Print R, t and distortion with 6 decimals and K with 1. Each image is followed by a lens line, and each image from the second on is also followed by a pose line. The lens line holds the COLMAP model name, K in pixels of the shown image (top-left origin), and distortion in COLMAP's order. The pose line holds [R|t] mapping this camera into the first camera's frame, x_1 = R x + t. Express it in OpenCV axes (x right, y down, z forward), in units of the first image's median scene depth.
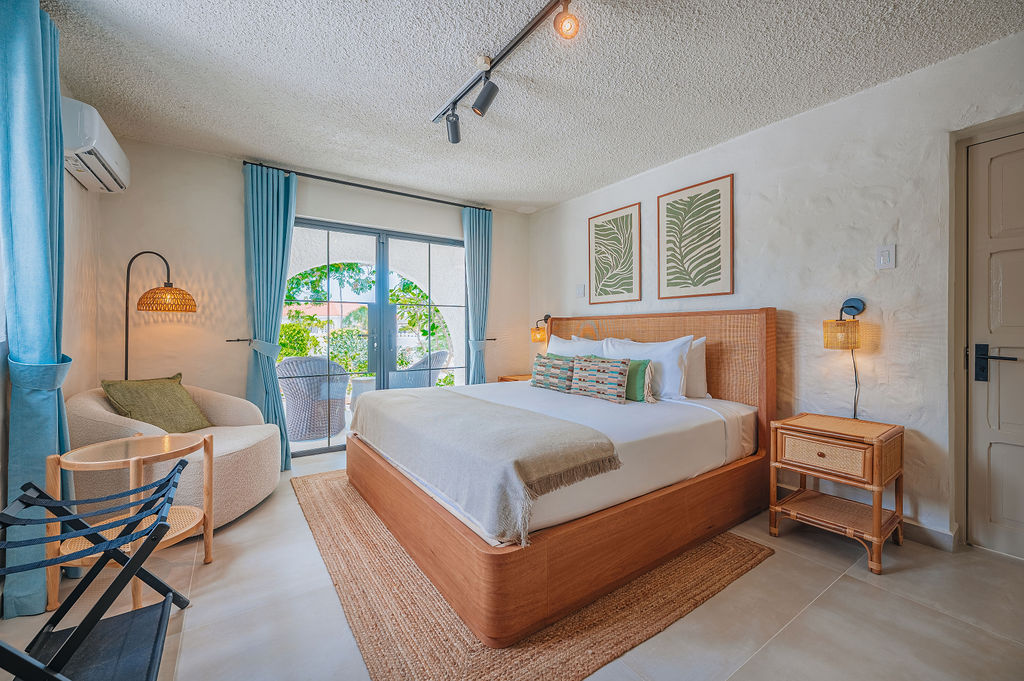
lens RADIAL K [[411.3, 0, 512.3], [0, 411.3, 324.0], [0, 0, 1]] dist [-0.001068, 0.000241]
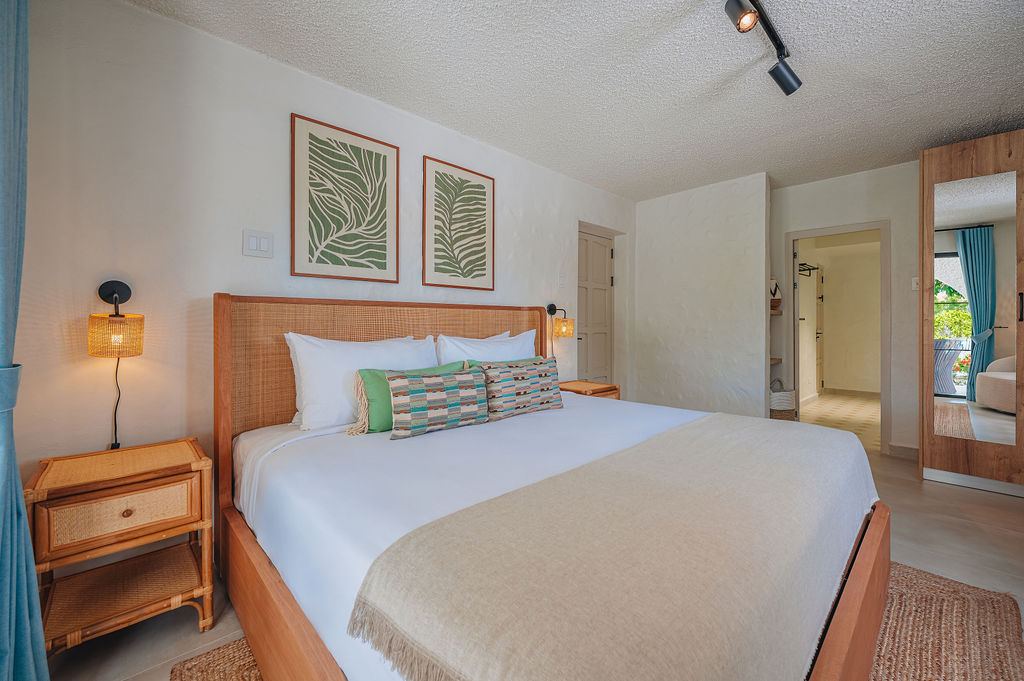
lens RADIAL K [[411.3, 0, 512.4], [0, 411.3, 322.9], [0, 0, 1]] dist [-0.001068, 0.000241]
pose [[-0.143302, -0.001953, 0.989677, -0.482501], [-0.024829, 0.999690, -0.001623, 0.011064], [-0.989368, -0.024806, -0.143306, 0.988673]]
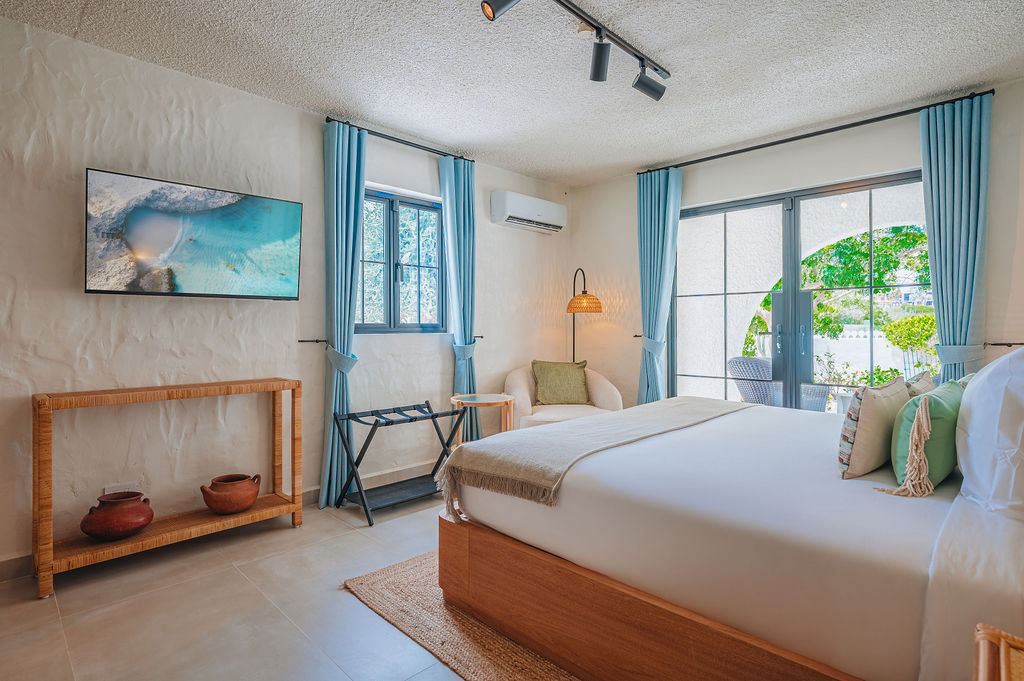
lens RADIAL K [[527.3, 0, 511.3], [0, 527.3, 316.5], [0, 0, 1]] dist [0.000194, -0.001317]
pose [[0.177725, -0.021256, -0.983851, 0.654940], [0.016897, 0.999685, -0.018546, 0.007226], [0.983935, -0.013328, 0.178028, 0.404613]]
